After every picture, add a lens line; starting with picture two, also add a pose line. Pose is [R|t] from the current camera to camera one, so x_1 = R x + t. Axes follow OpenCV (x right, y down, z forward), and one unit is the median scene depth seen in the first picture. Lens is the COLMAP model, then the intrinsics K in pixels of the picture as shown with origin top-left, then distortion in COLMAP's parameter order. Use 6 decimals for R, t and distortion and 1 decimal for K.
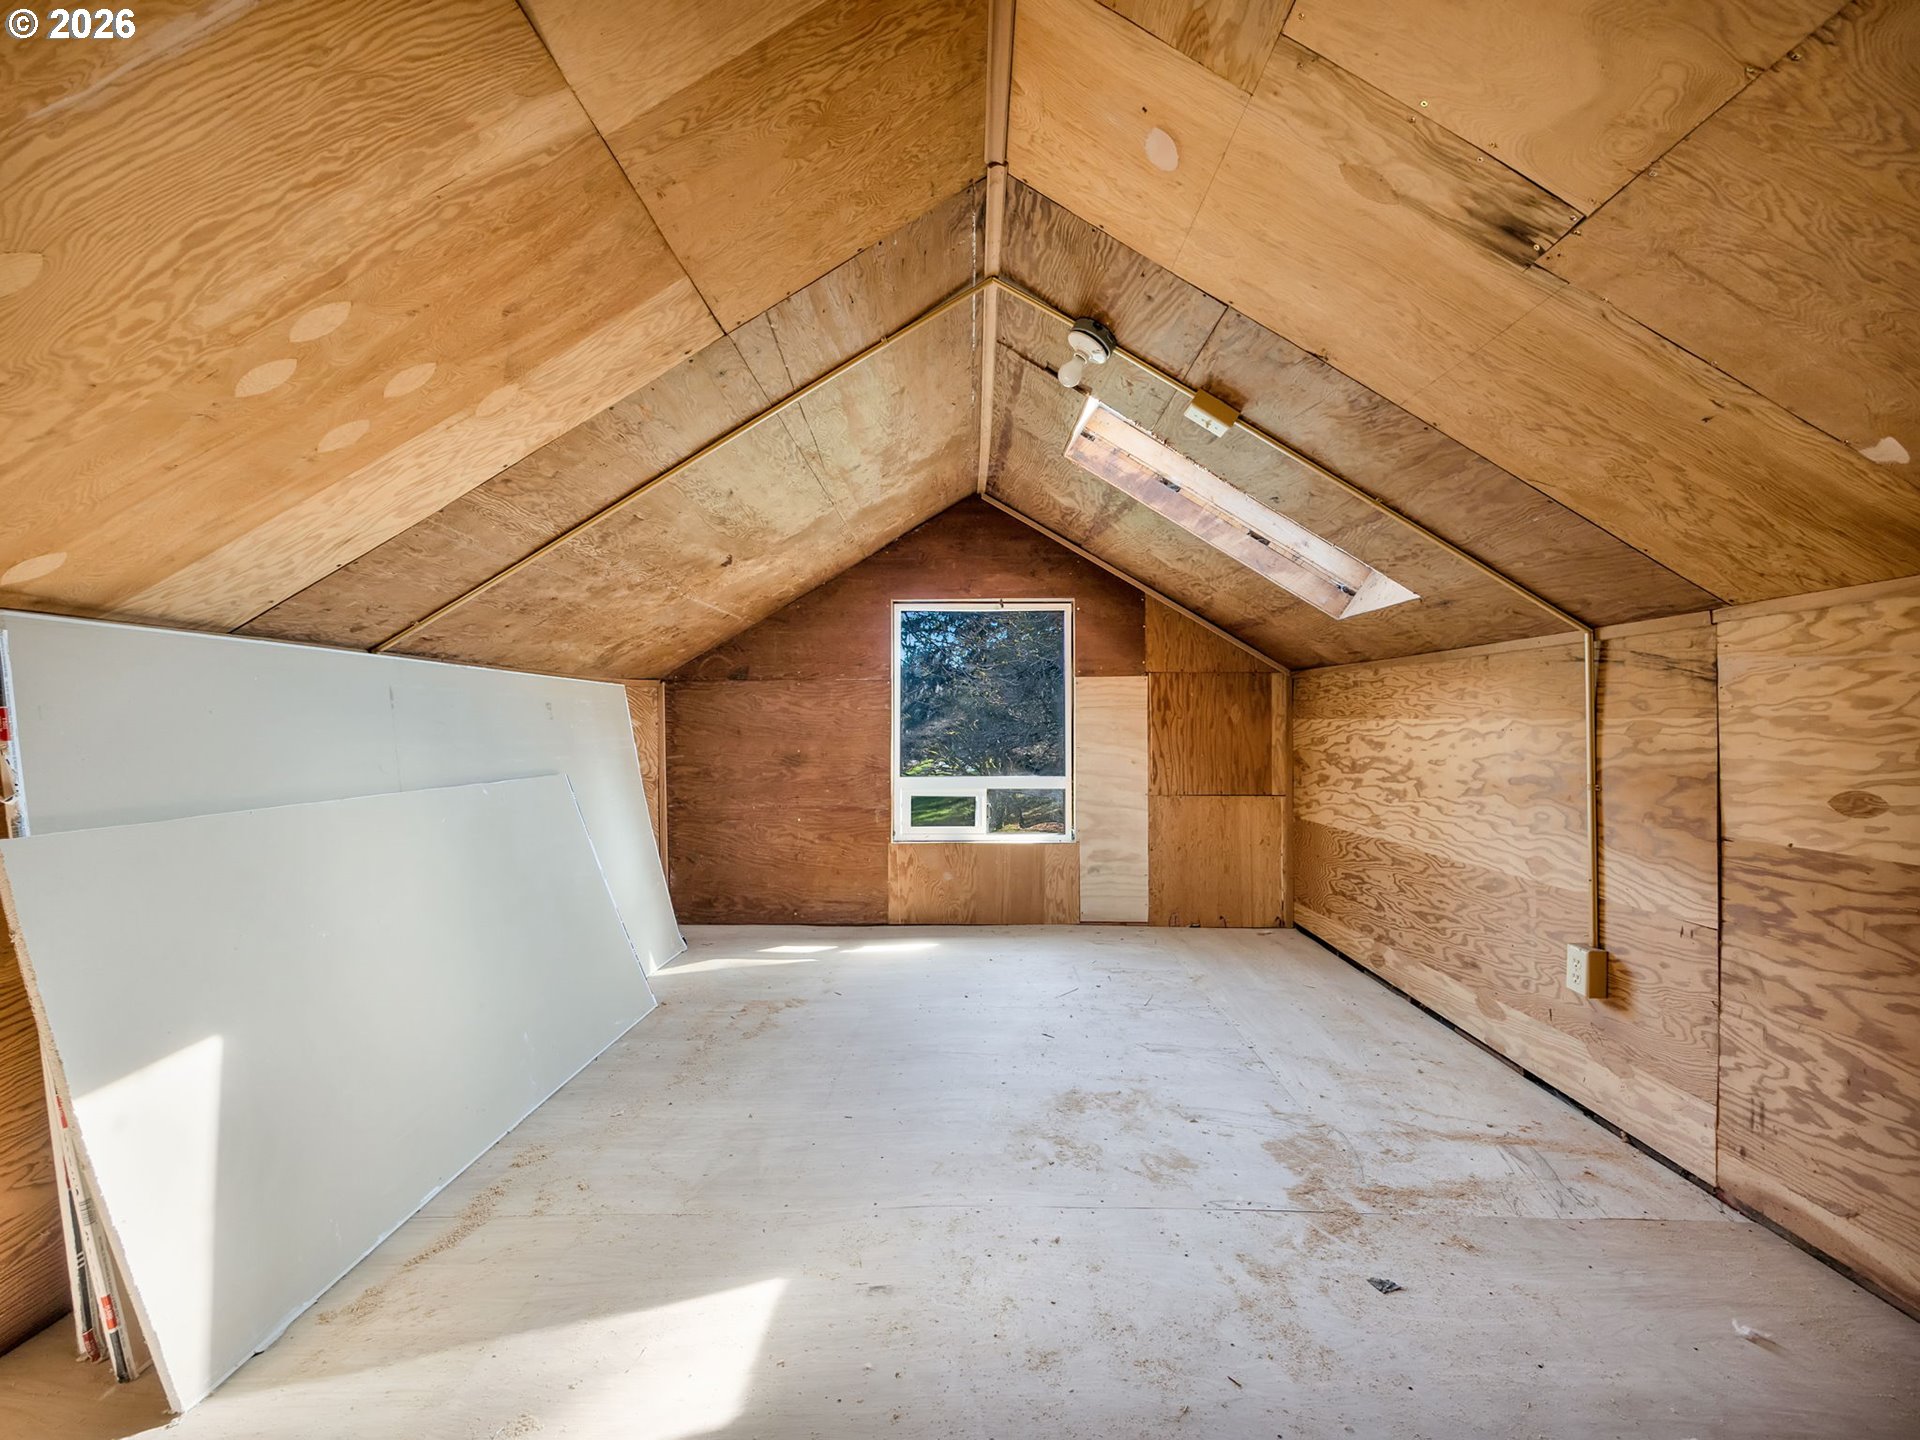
lens RADIAL K [[829.2, 0, 968.0], [0, 829.2, 722.7], [0, 0, 1]] dist [0.000980, 0.000225]
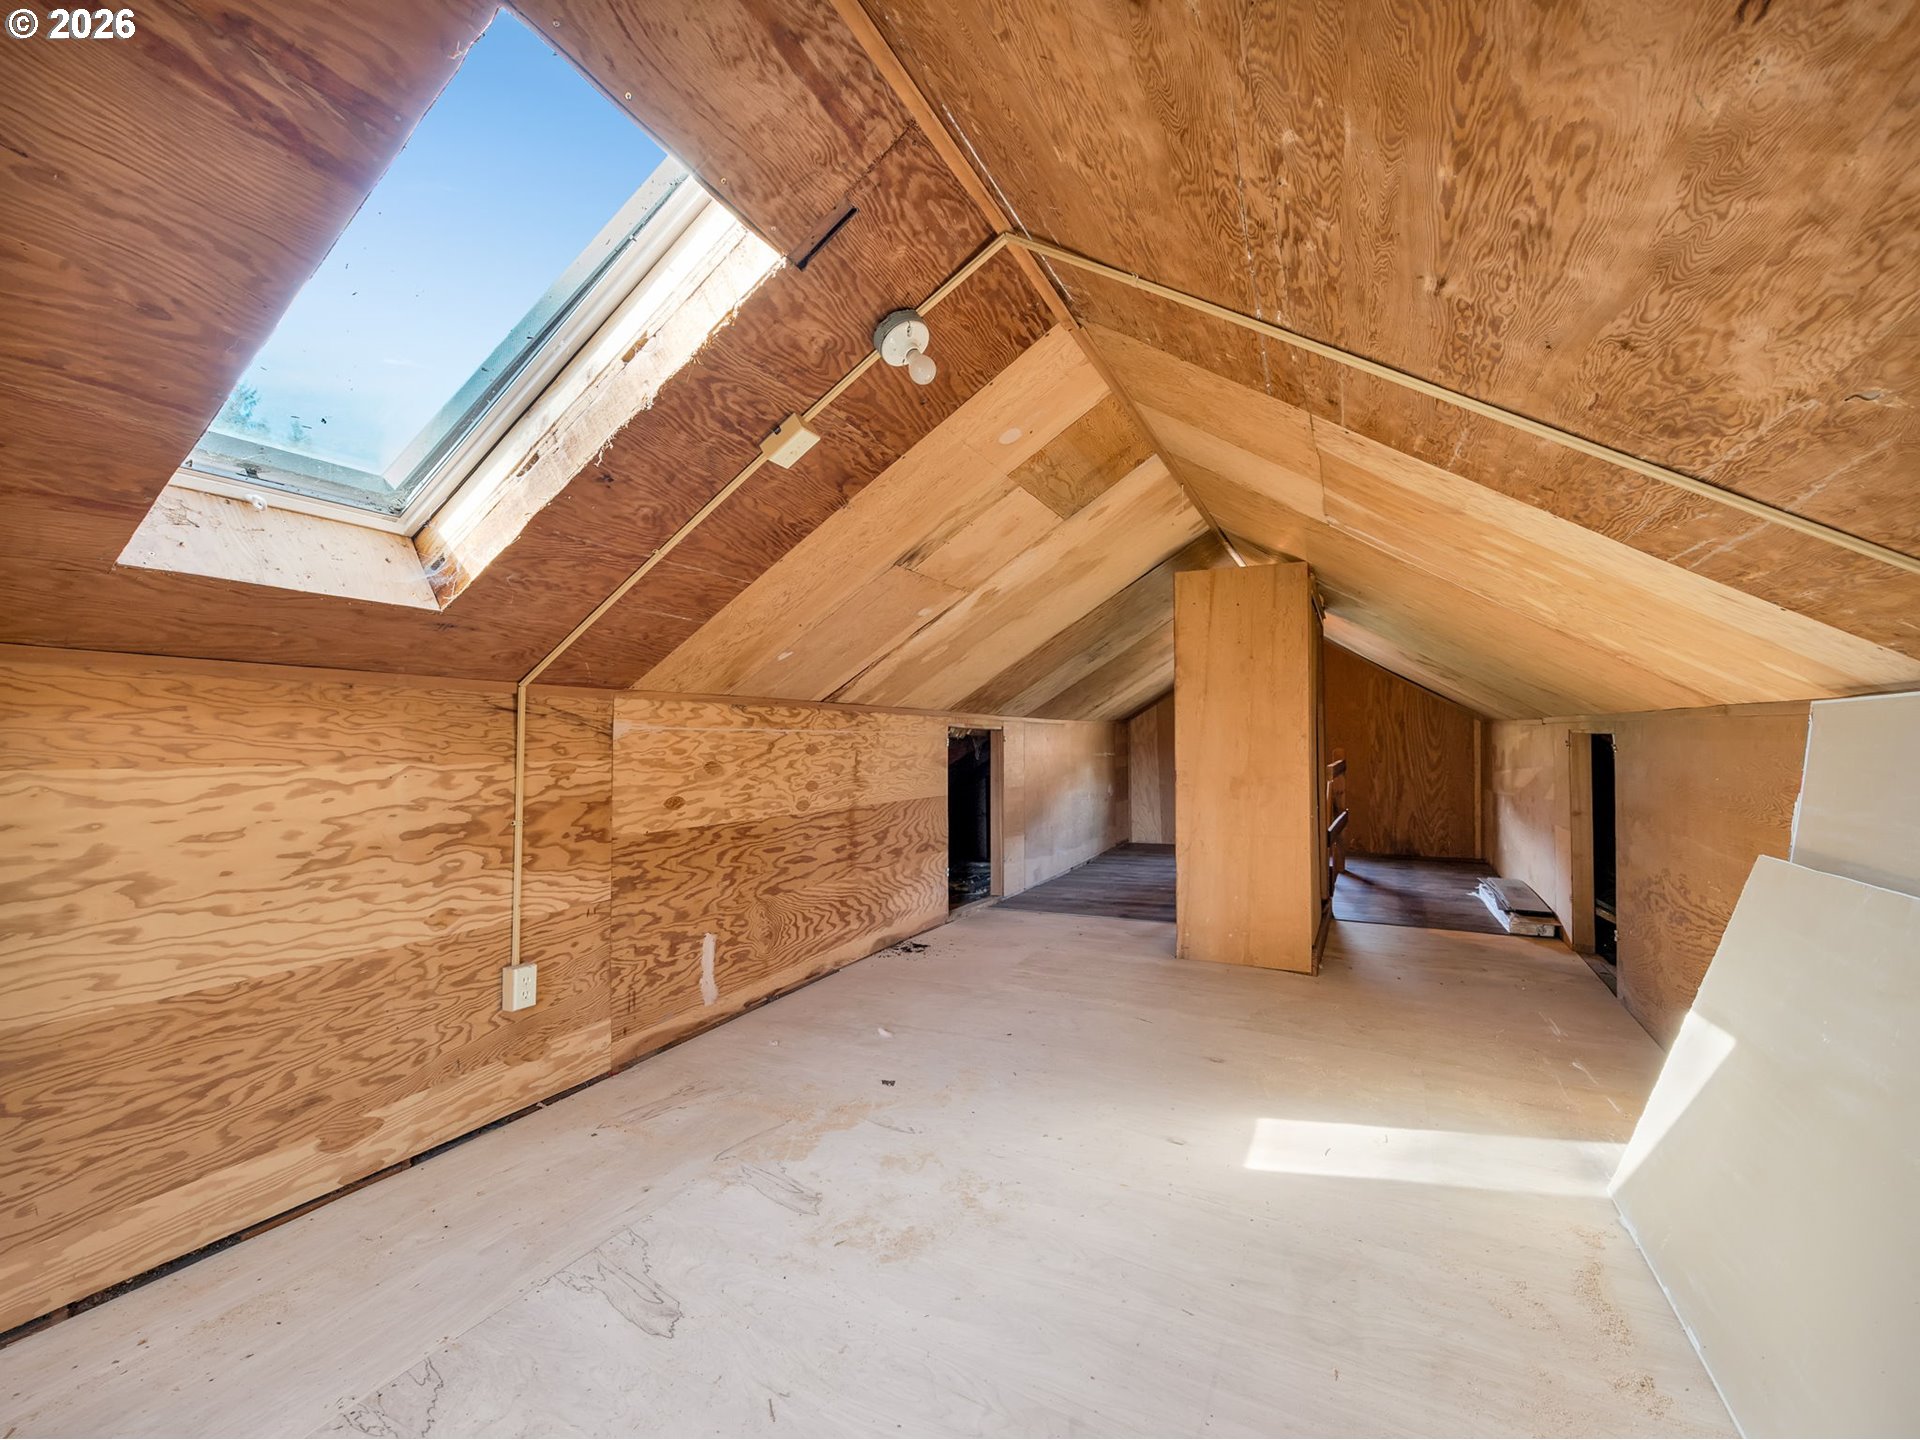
lens RADIAL K [[829.2, 0, 972.2], [0, 829.2, 721.2], [0, 0, 1]] dist [0.000980, 0.000225]
pose [[-0.907079, 0.005462, 0.420924, -0.315929], [-0.005844, 0.999656, -0.025566, -0.039525], [-0.420919, -0.025650, -0.906736, 1.957019]]
